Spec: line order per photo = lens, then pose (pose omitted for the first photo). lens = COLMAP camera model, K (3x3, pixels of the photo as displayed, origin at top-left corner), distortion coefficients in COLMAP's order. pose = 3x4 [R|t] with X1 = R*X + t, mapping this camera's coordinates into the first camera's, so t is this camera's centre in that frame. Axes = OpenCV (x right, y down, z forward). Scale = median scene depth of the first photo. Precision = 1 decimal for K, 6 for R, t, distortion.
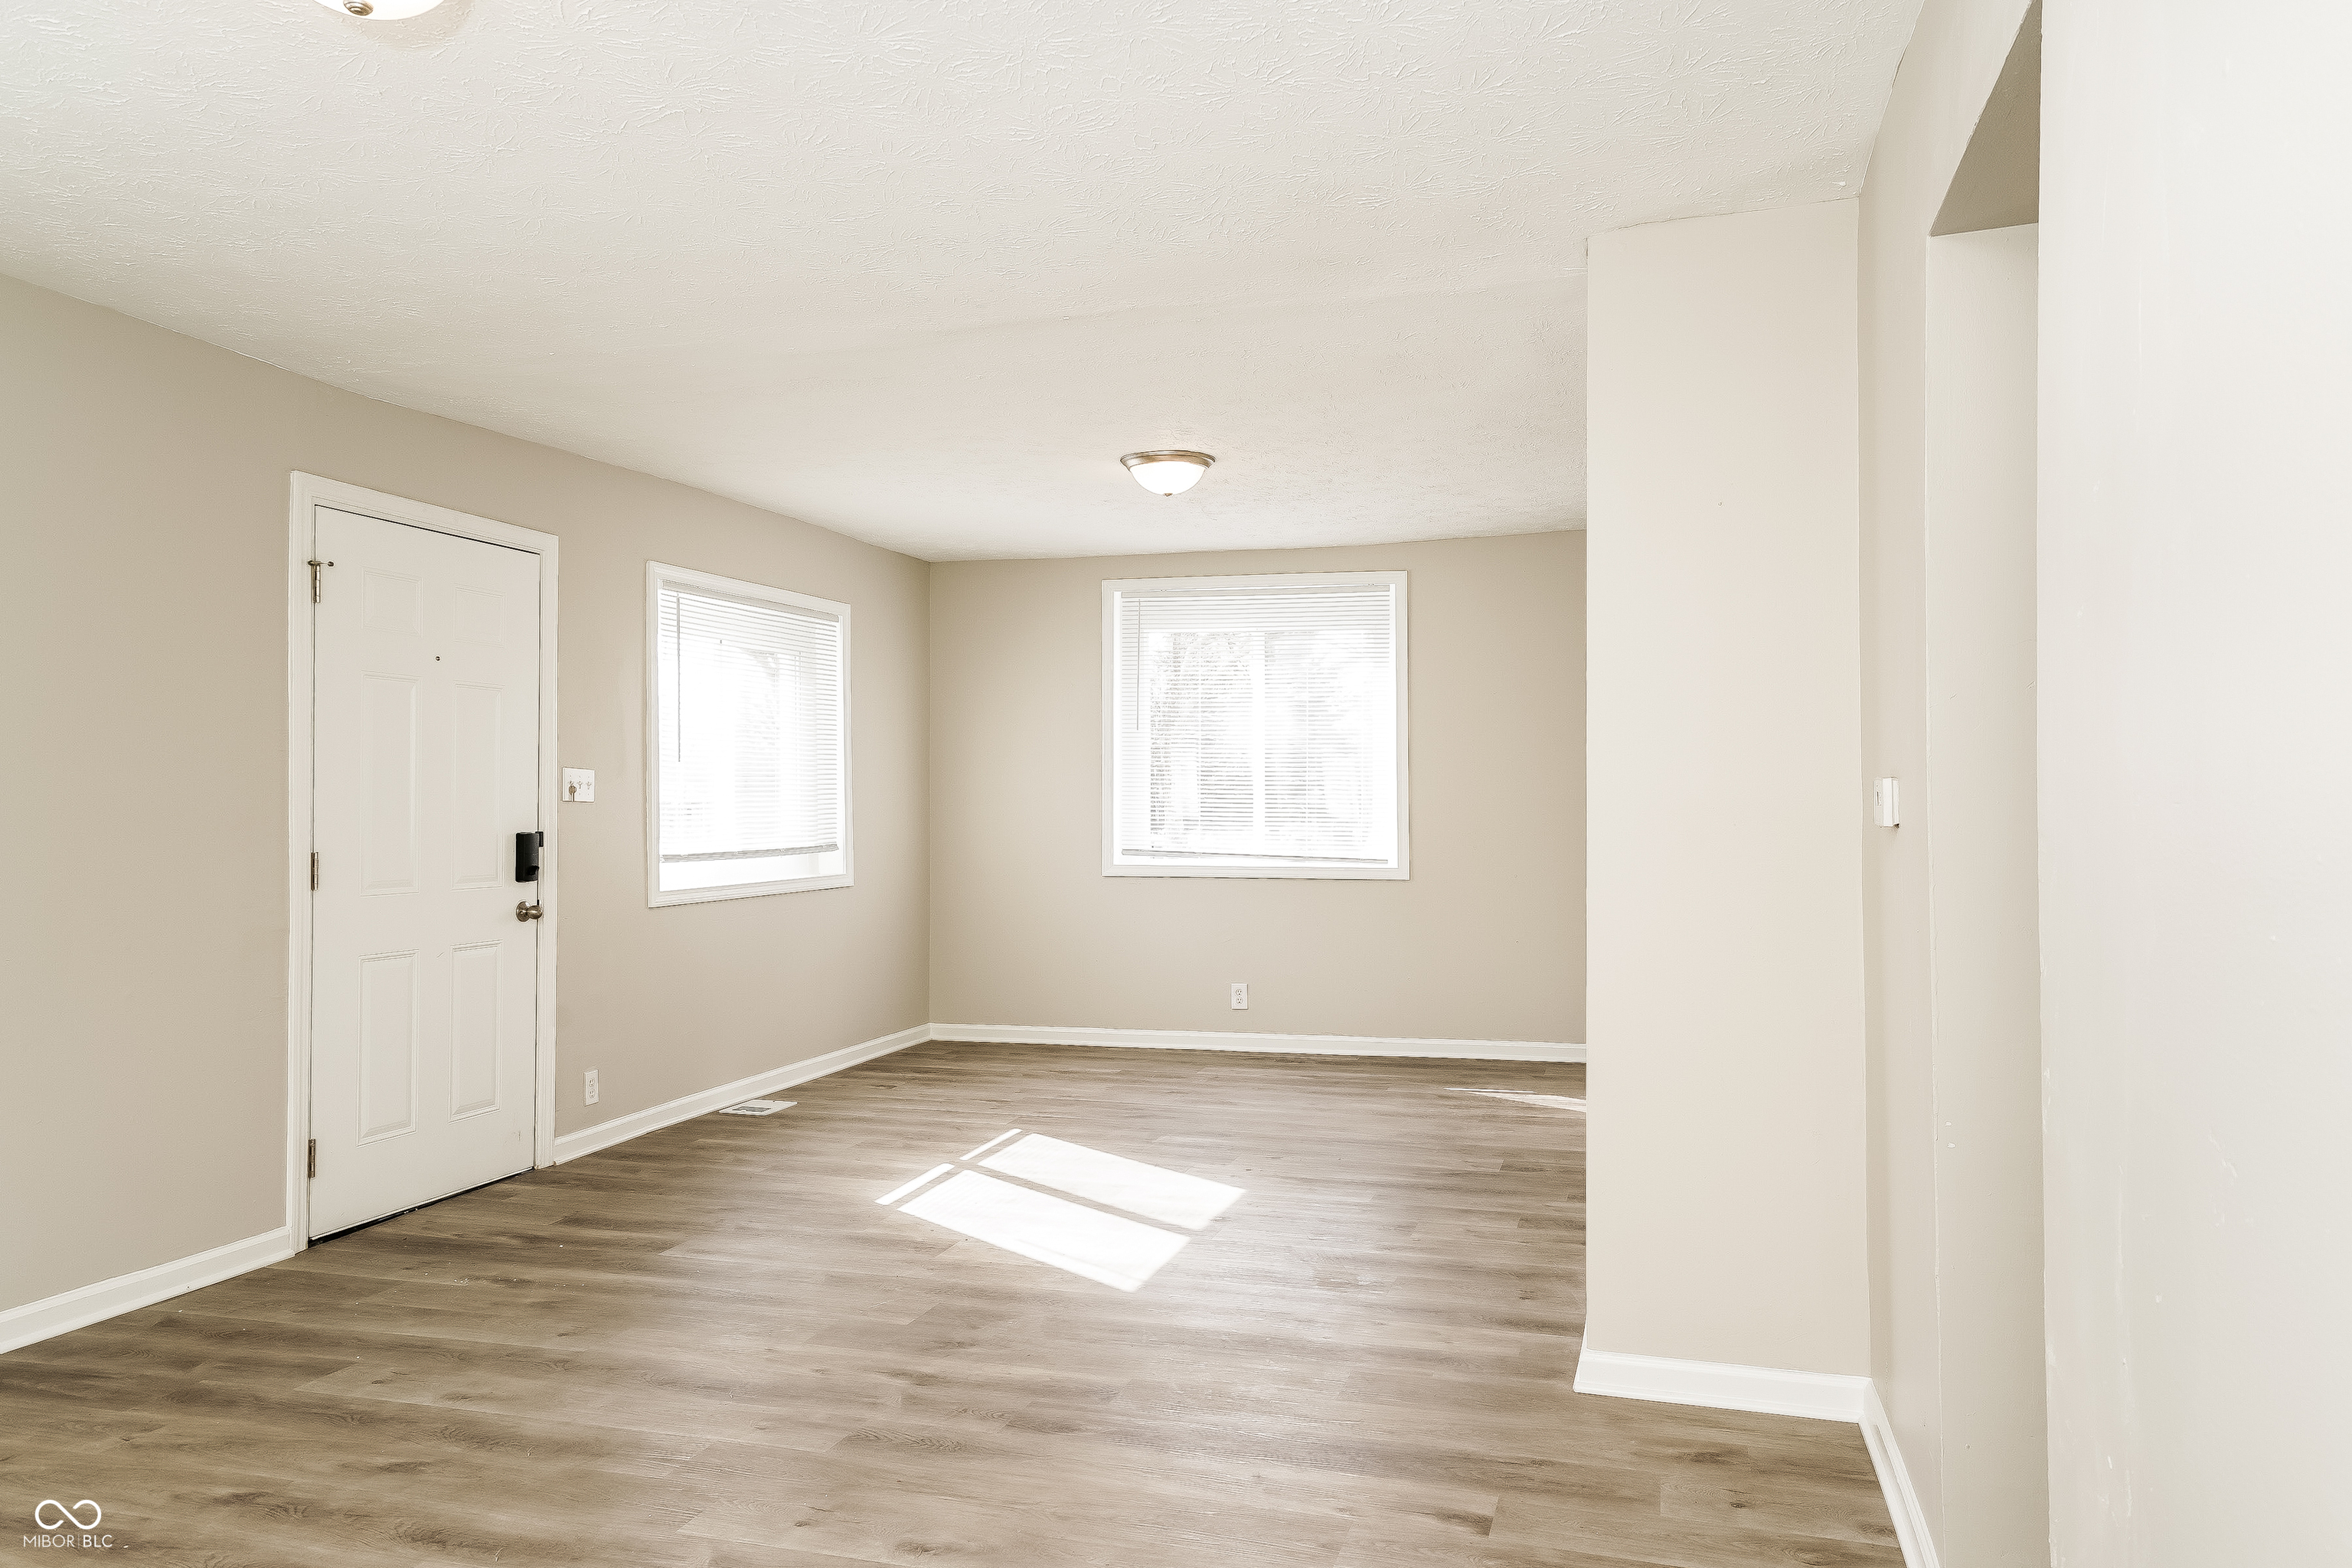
lens RADIAL K [[1653.1, 0, 1176.7], [0, 1653.1, 787.8], [0, 0, 1]] dist [-0.001332, -0.000733]
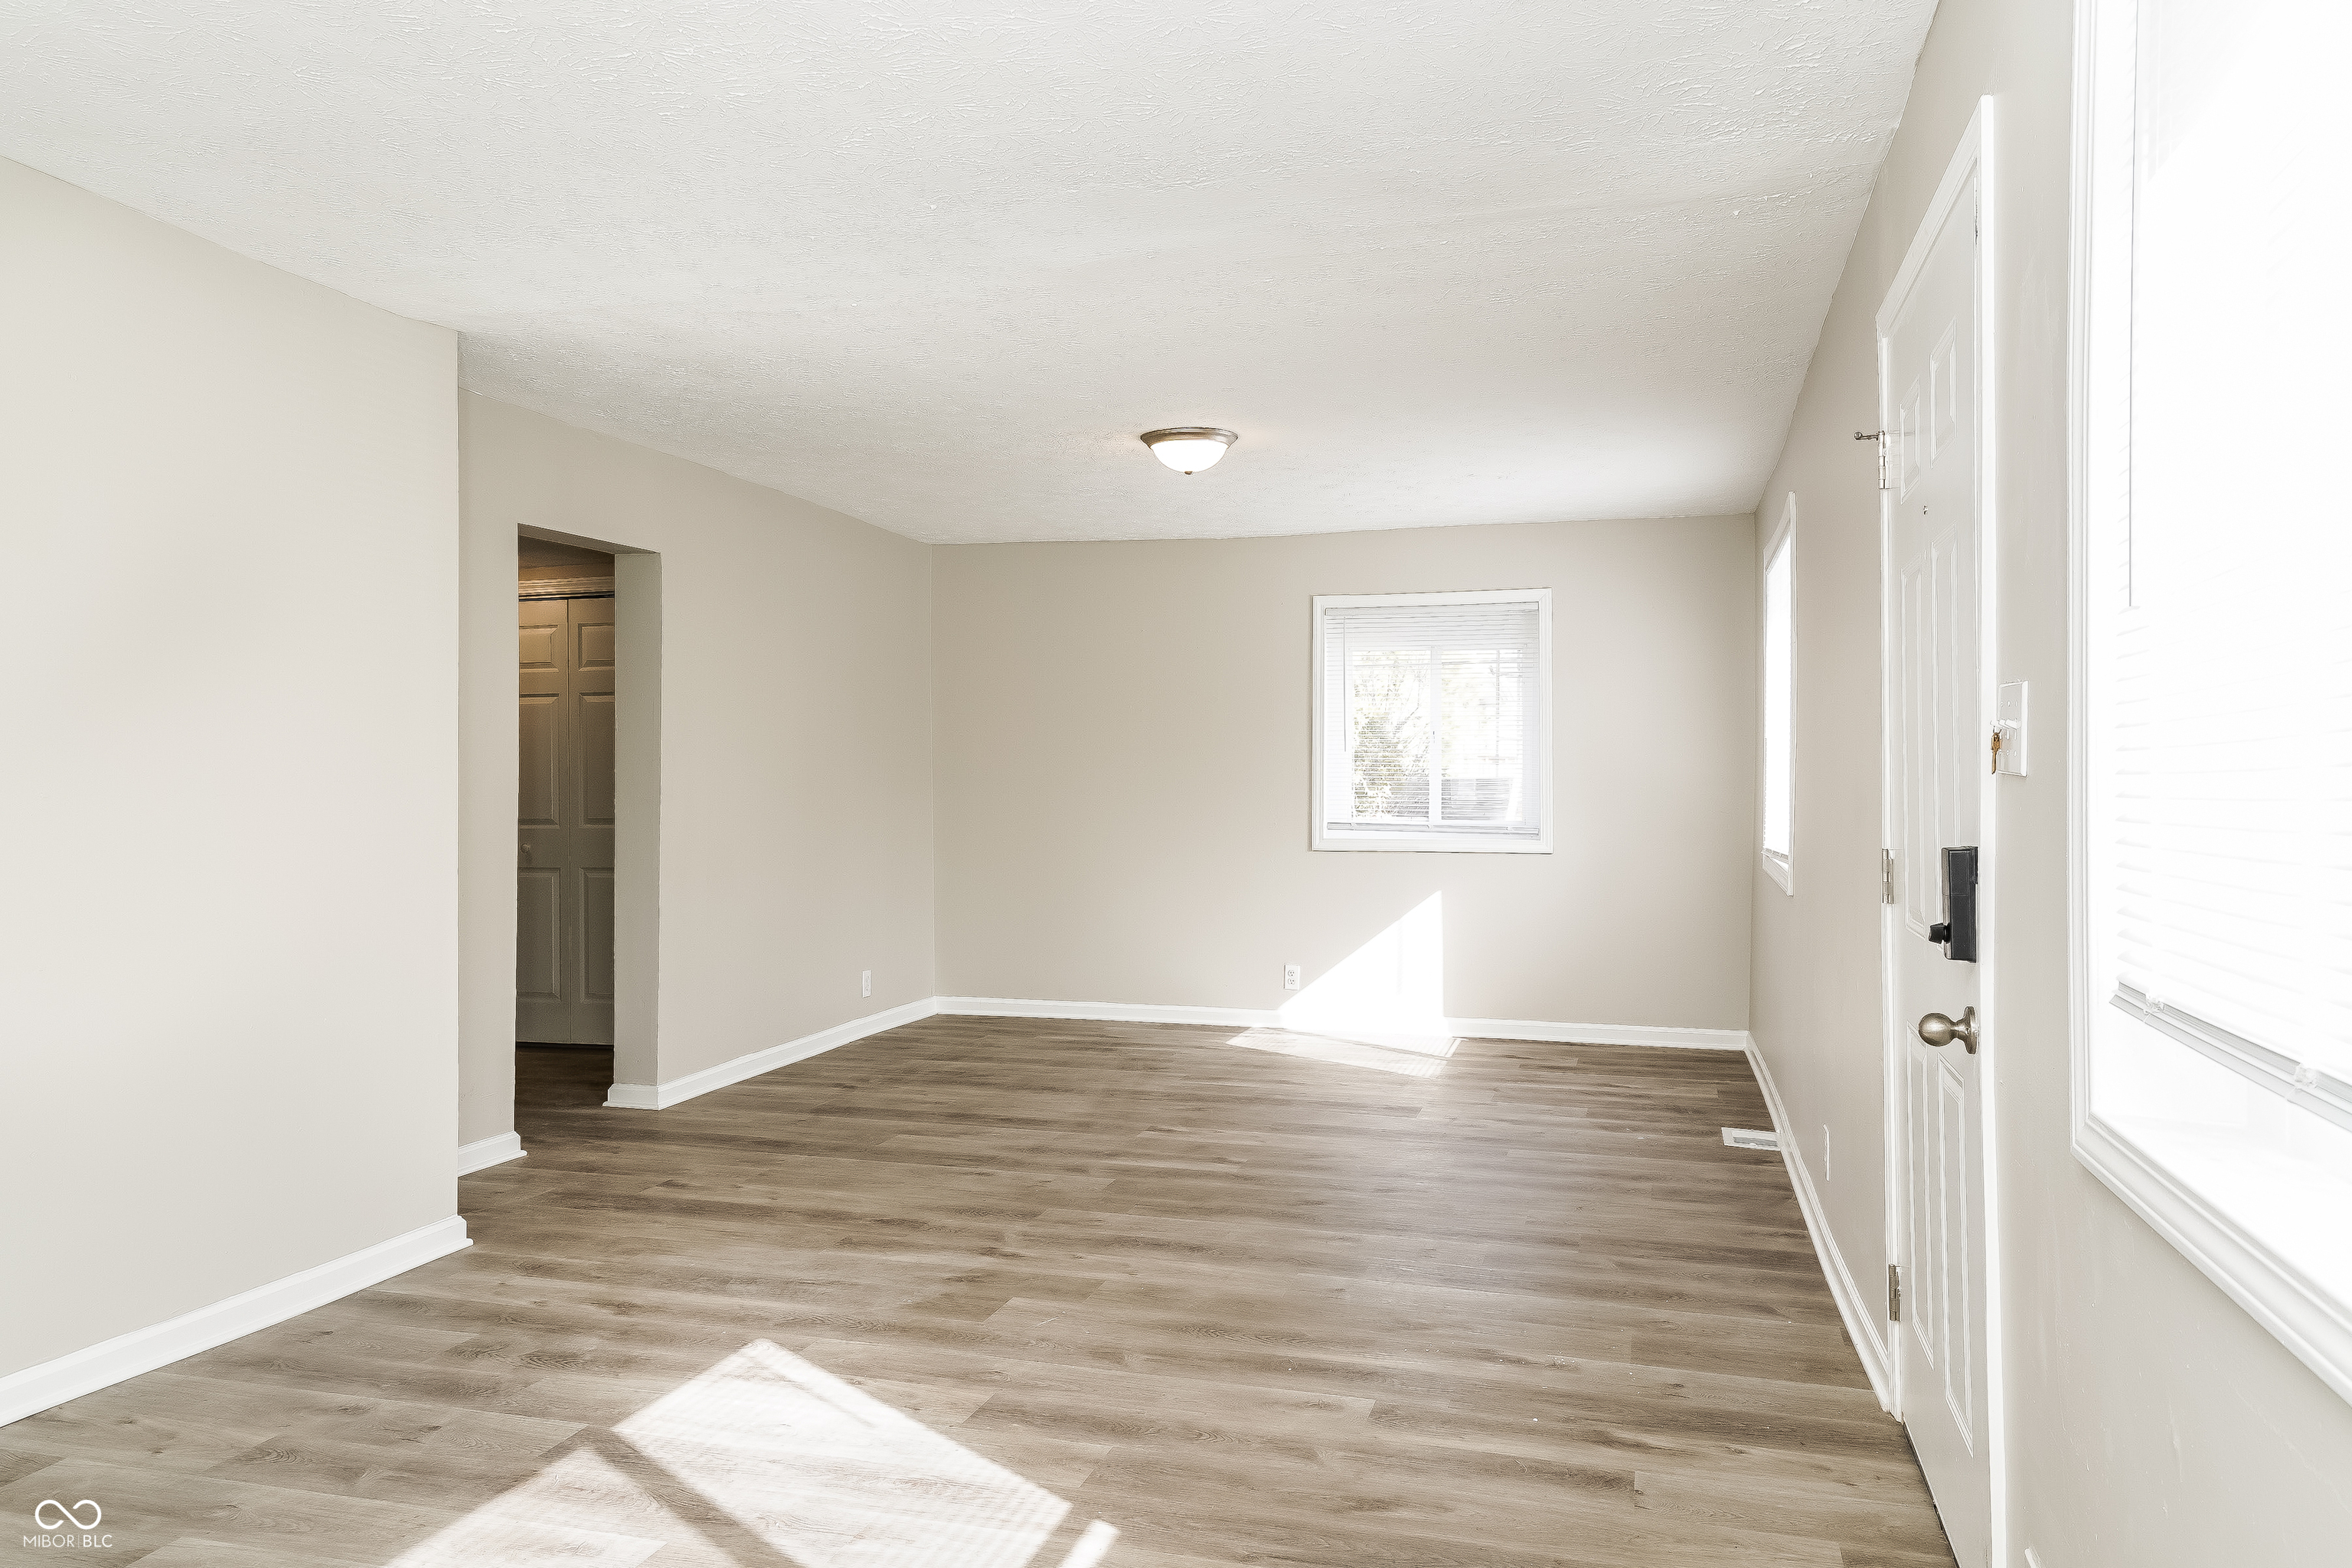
lens RADIAL K [[1653.1, 0, 1177.4], [0, 1653.1, 782.6], [0, 0, 1]] dist [-0.001332, -0.000733]
pose [[-0.999995, -0.002782, 0.001254, -0.263981], [-0.002797, 0.999927, -0.011760, 0.022835], [-0.001221, -0.011763, -0.999930, 2.011825]]
